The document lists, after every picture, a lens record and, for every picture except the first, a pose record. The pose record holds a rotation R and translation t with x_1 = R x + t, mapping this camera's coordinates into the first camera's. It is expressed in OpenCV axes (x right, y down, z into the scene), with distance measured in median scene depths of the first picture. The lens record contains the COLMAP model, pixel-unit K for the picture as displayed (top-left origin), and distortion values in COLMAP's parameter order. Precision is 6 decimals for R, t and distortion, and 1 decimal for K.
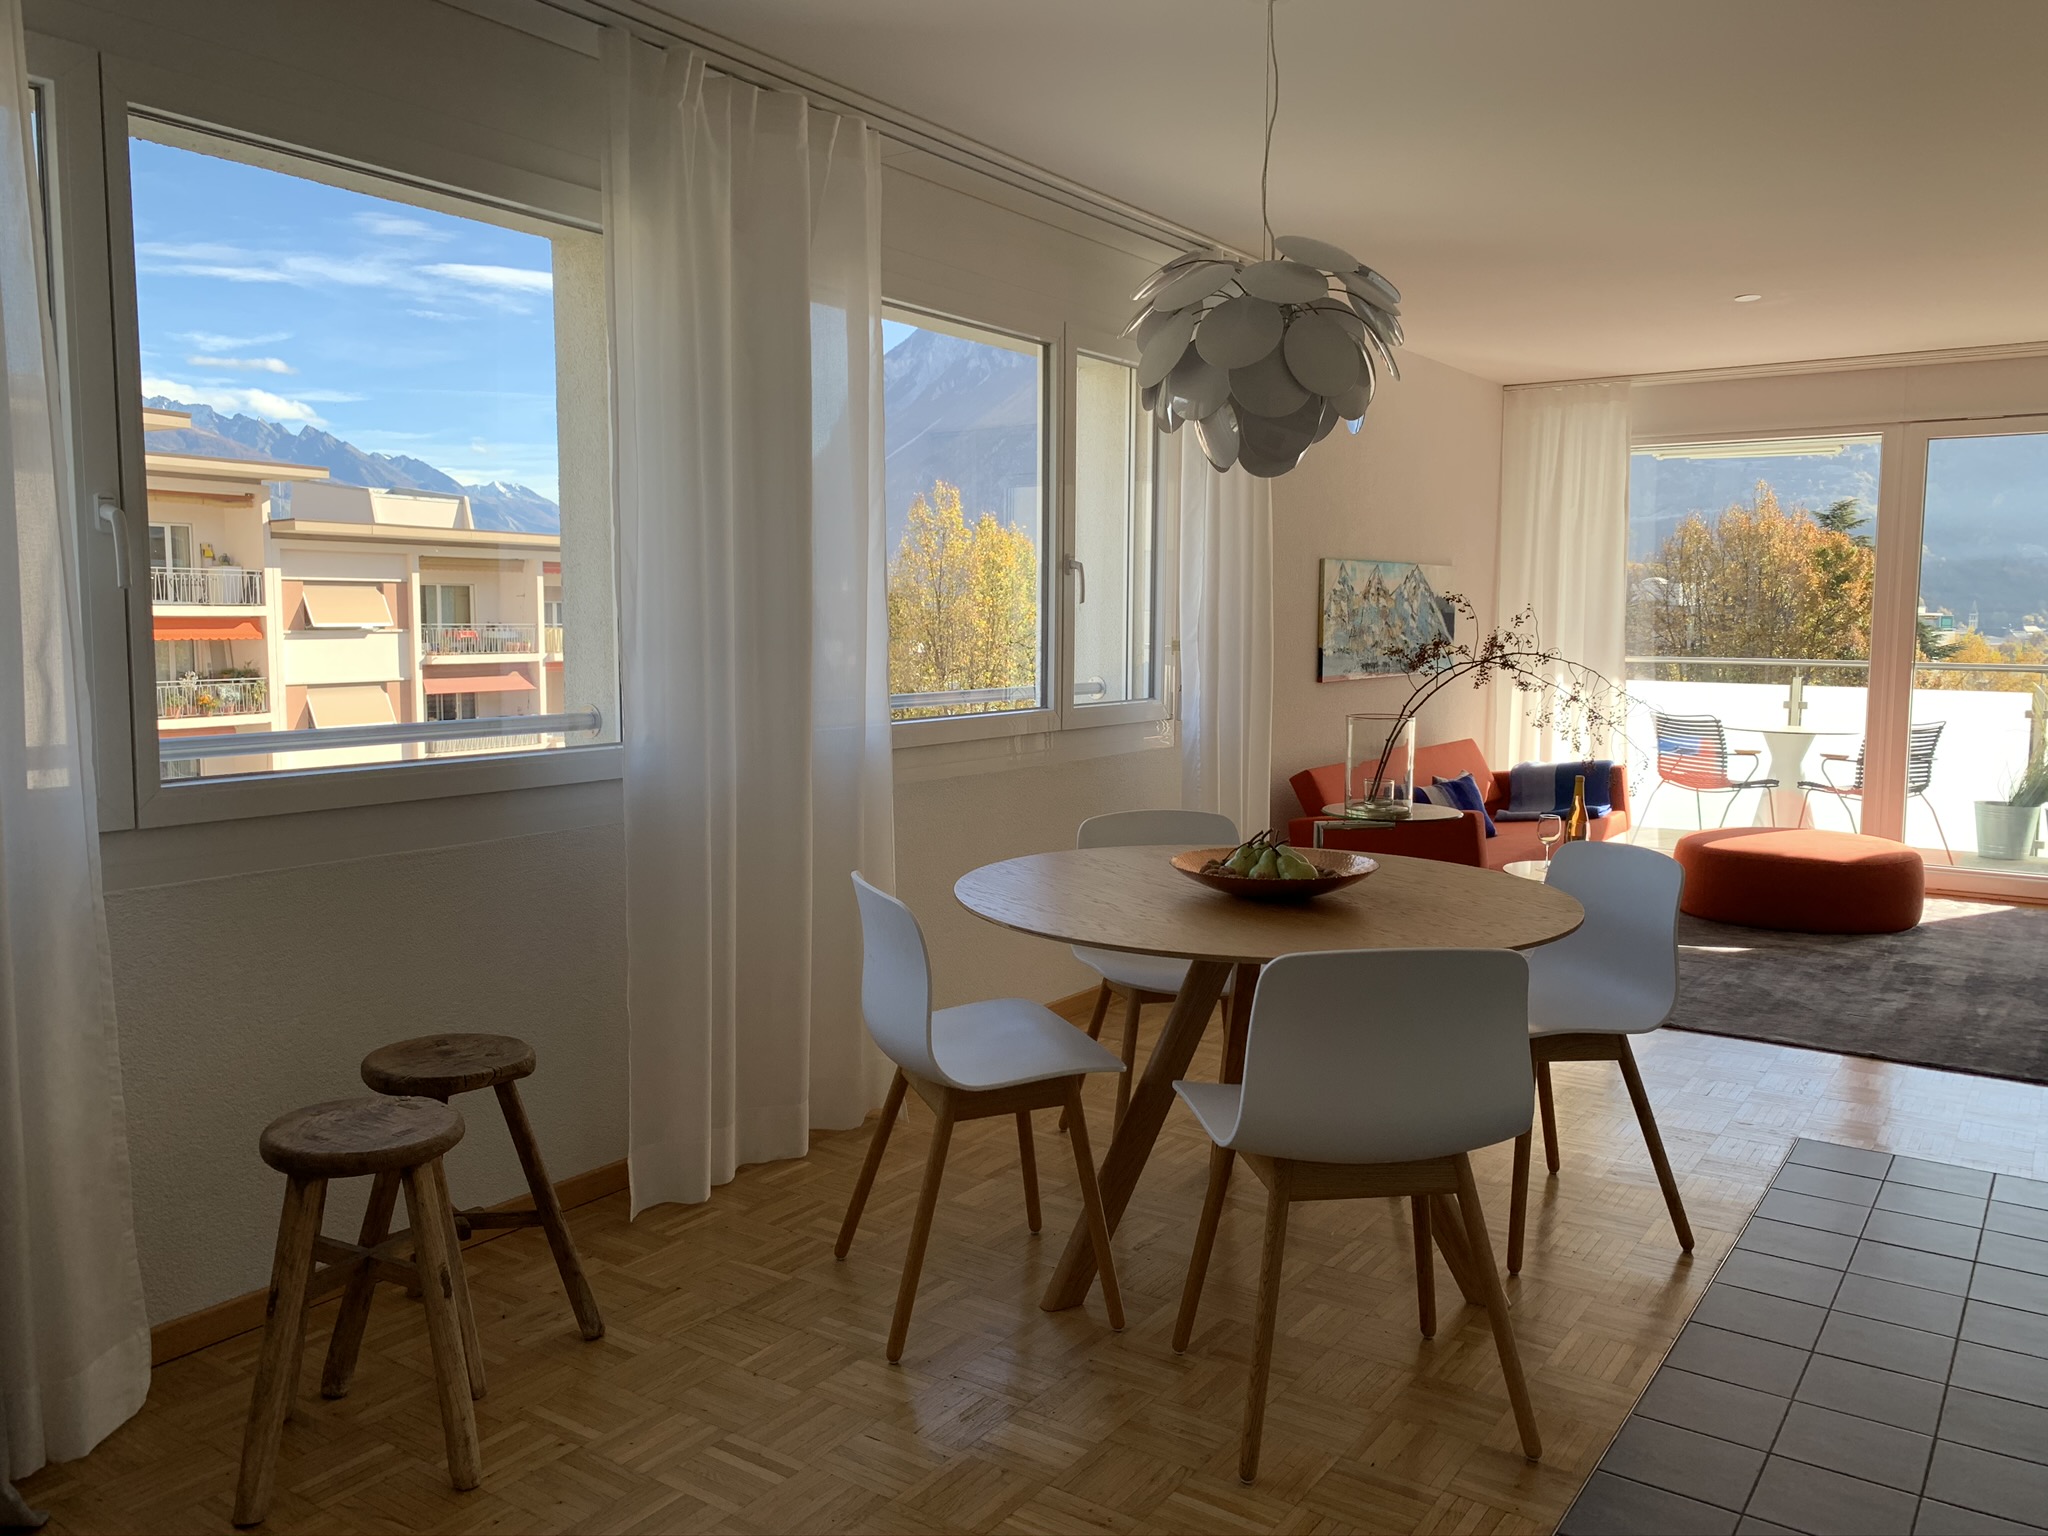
lens RADIAL K [[1564.4, 0, 1064.4], [0, 1564.4, 731.8], [0, 0, 1]] dist [0.044939, -0.002329]
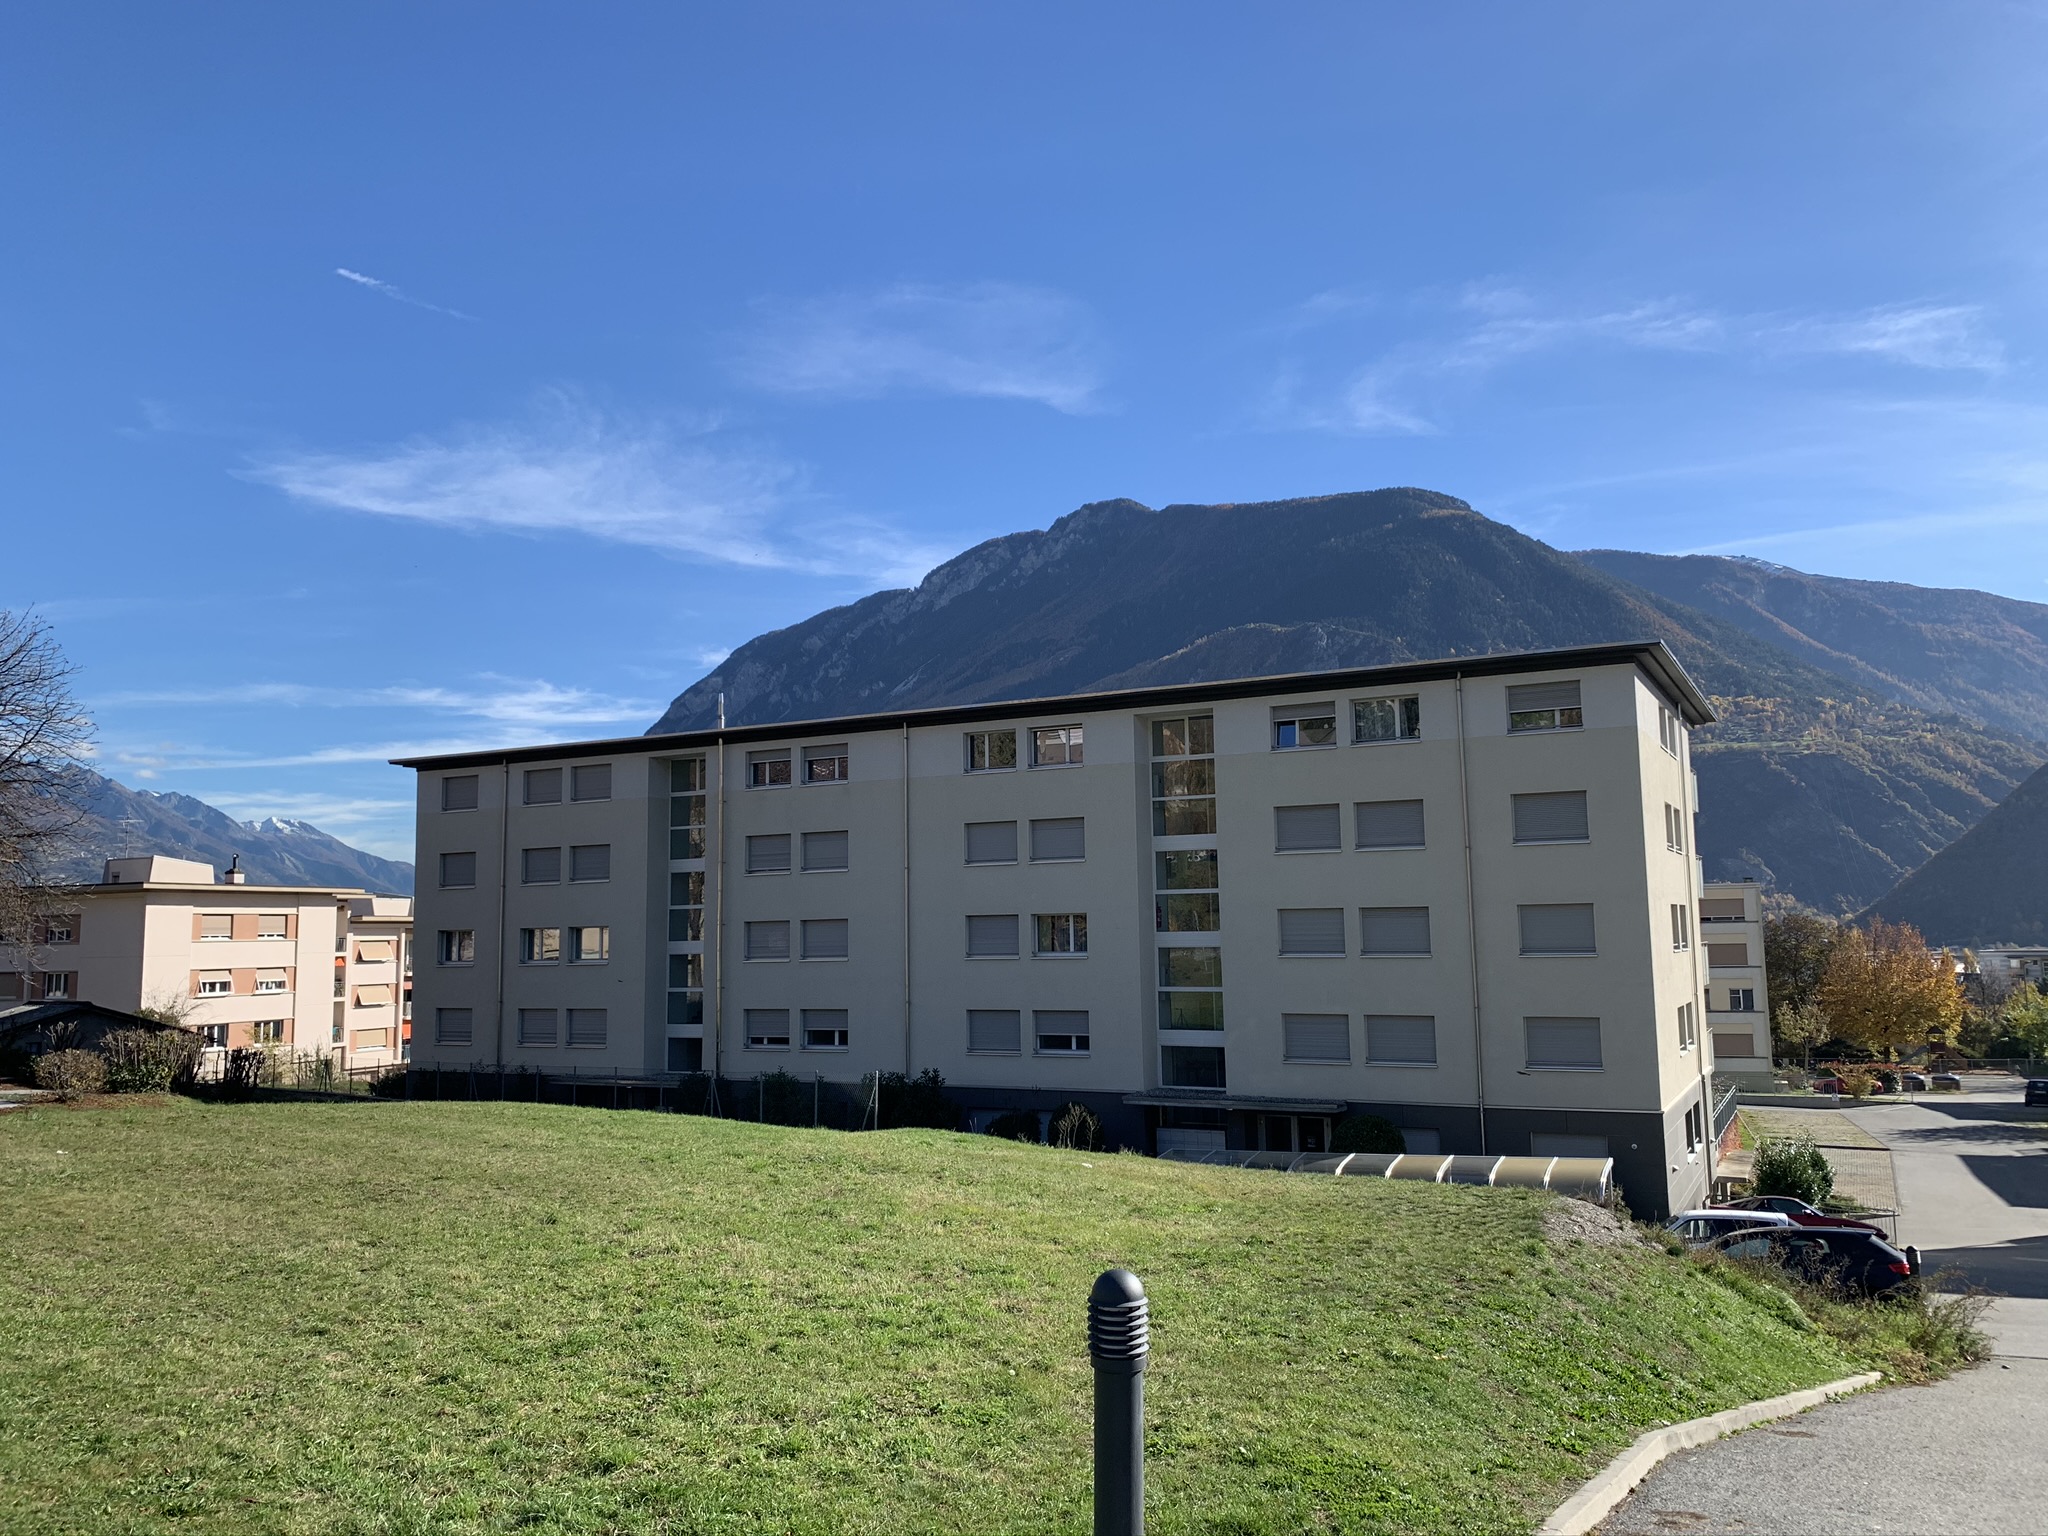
lens RADIAL K [[1564.4, 0, 1064.4], [0, 1564.4, 731.8], [0, 0, 1]] dist [0.044939, -0.002329]
pose [[0.992354, -0.003930, 0.123365, 0.260004], [0.029028, 0.978890, -0.202318, 0.101484], [-0.119966, 0.204352, 0.971519, -1.409813]]
